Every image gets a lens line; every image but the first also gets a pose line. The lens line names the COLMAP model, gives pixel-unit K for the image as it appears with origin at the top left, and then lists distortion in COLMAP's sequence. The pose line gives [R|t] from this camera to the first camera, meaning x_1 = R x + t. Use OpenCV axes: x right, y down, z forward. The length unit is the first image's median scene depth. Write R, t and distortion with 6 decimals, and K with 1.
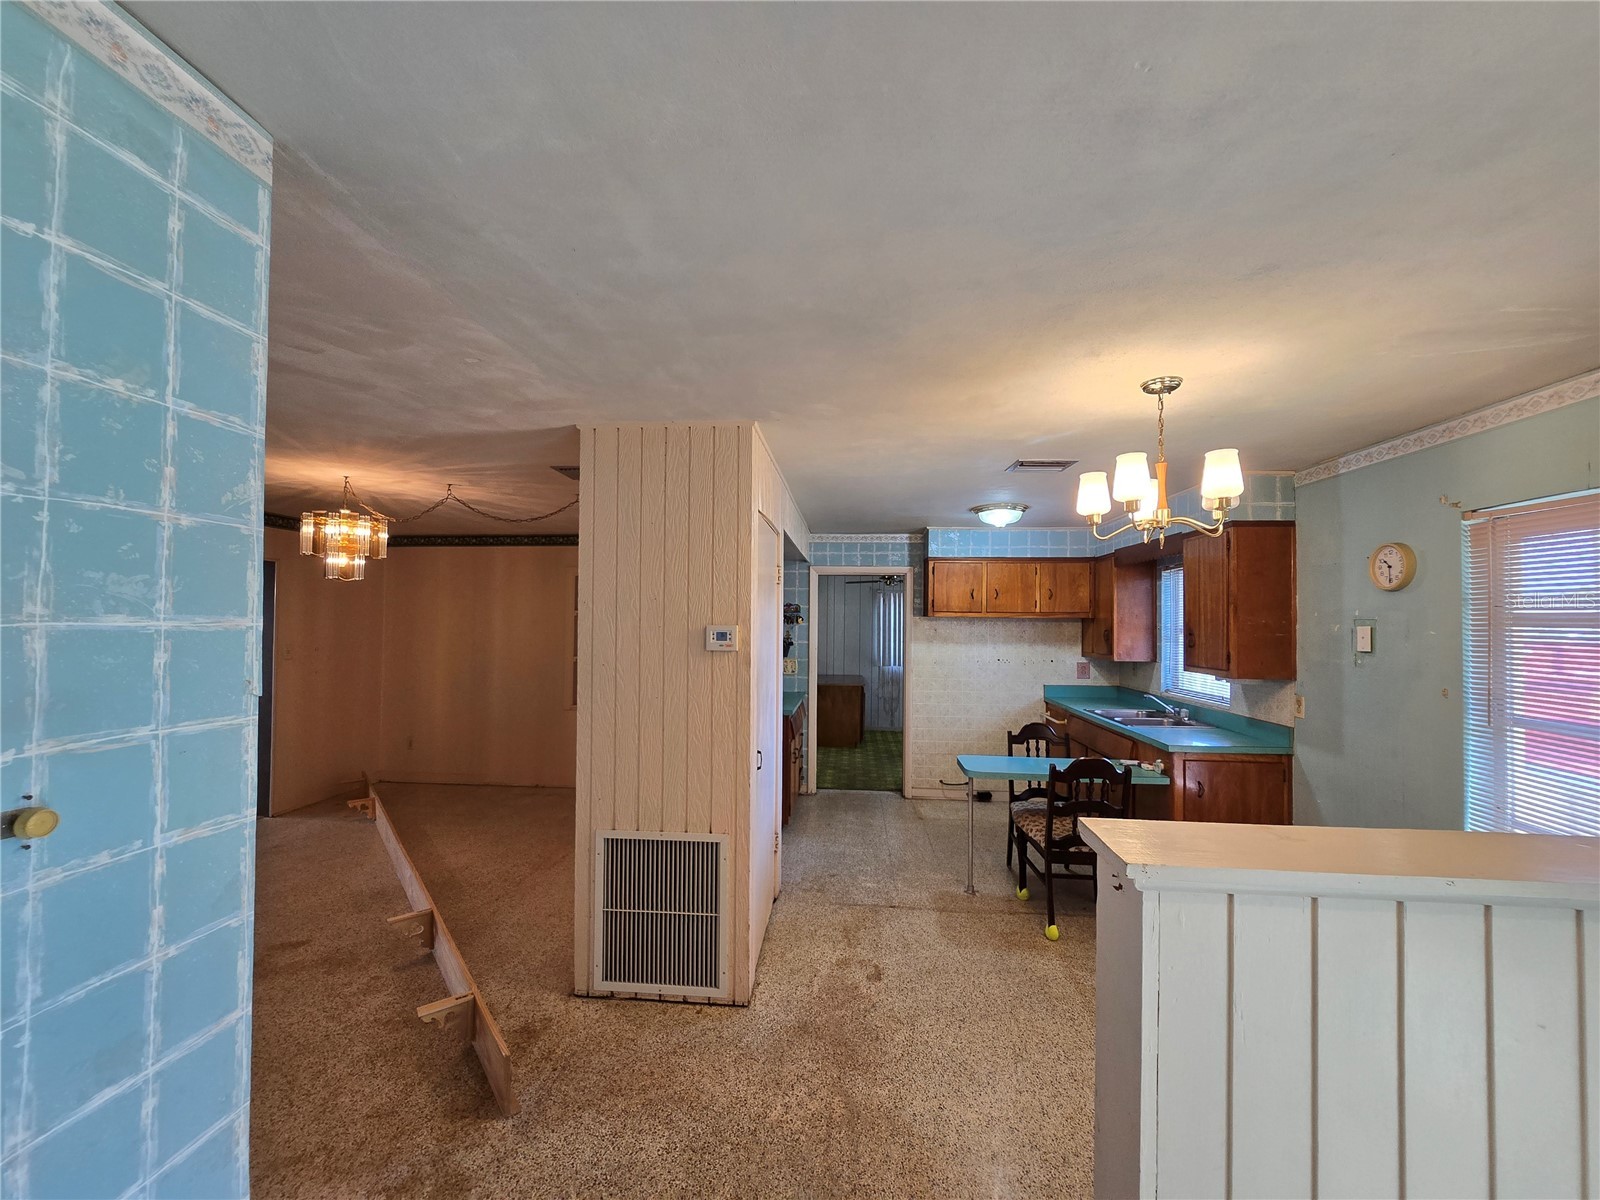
lens RADIAL K [[657.2, 0, 799.2], [0, 657.2, 608.3], [0, 0, 1]] dist [-0.008974, 0.000744]
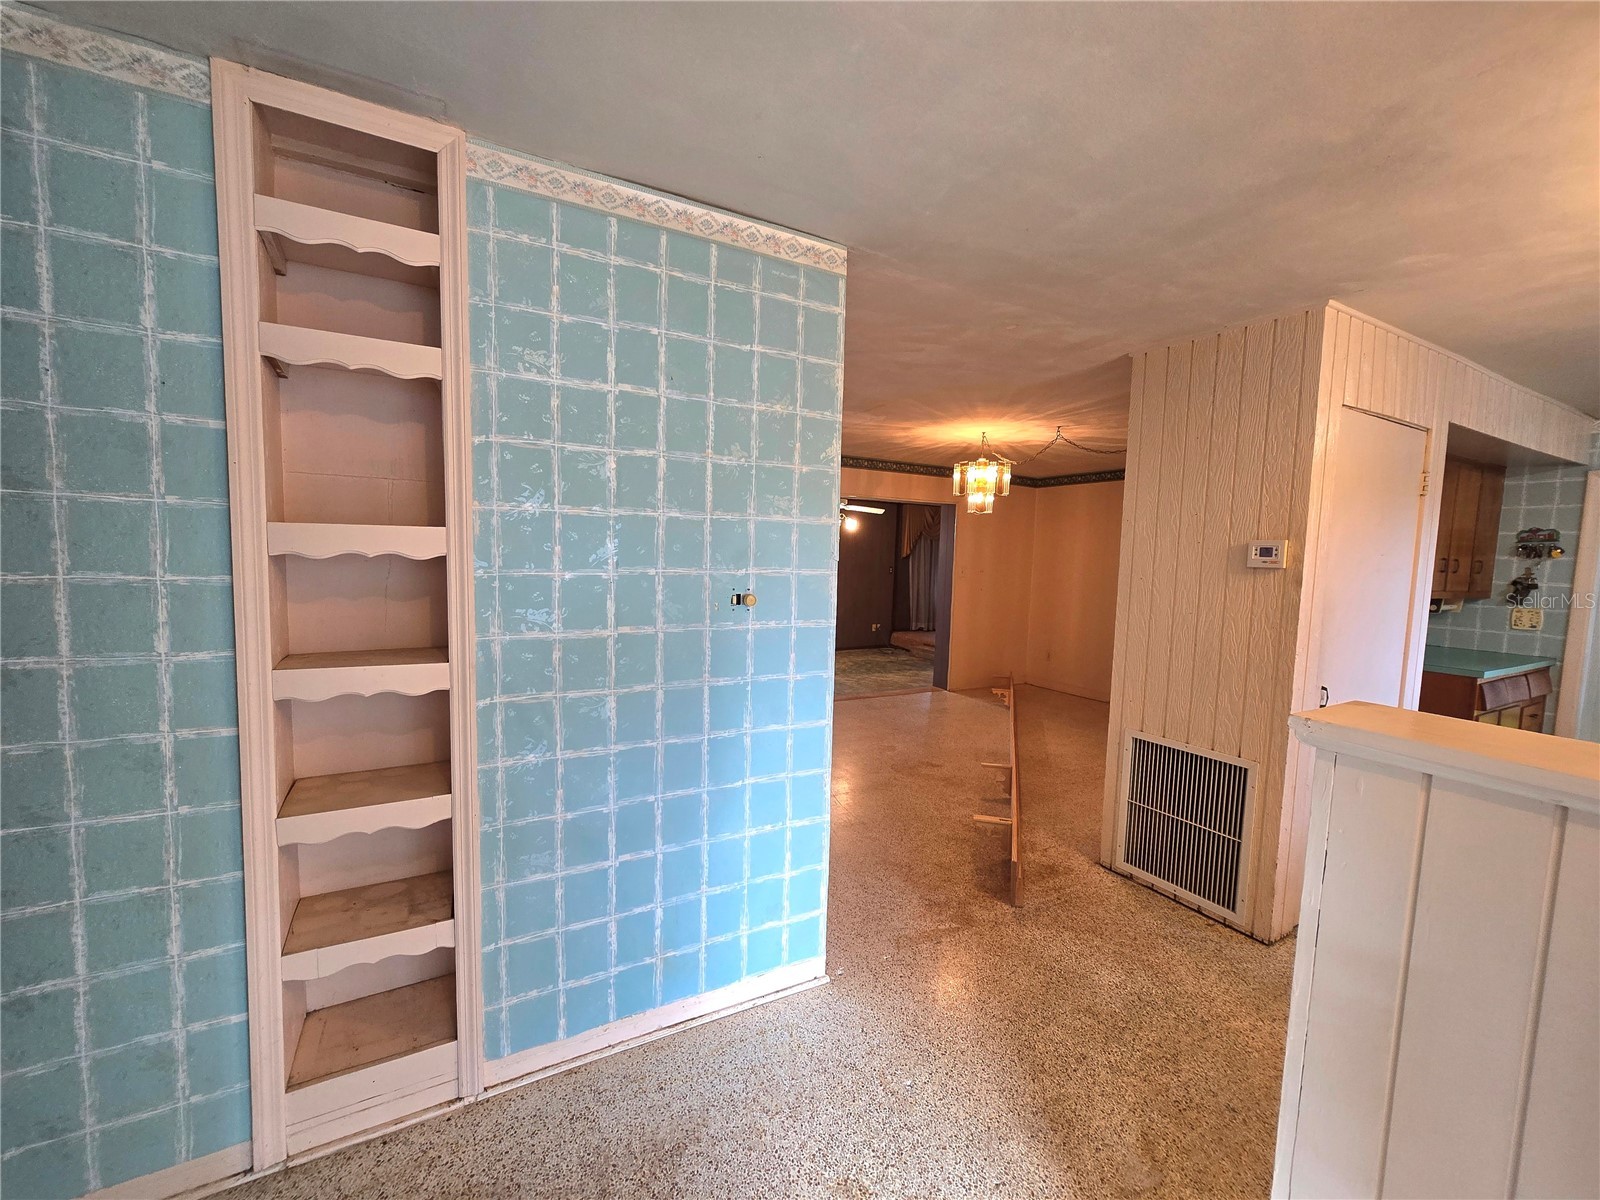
lens RADIAL K [[657.2, 0, 797.6], [0, 657.2, 608.0], [0, 0, 1]] dist [-0.008974, 0.000744]
pose [[0.561813, 0.076330, -0.823736, 0.279196], [-0.003968, 0.995971, 0.089583, 0.041275], [0.827255, -0.047060, 0.559852, -0.066231]]
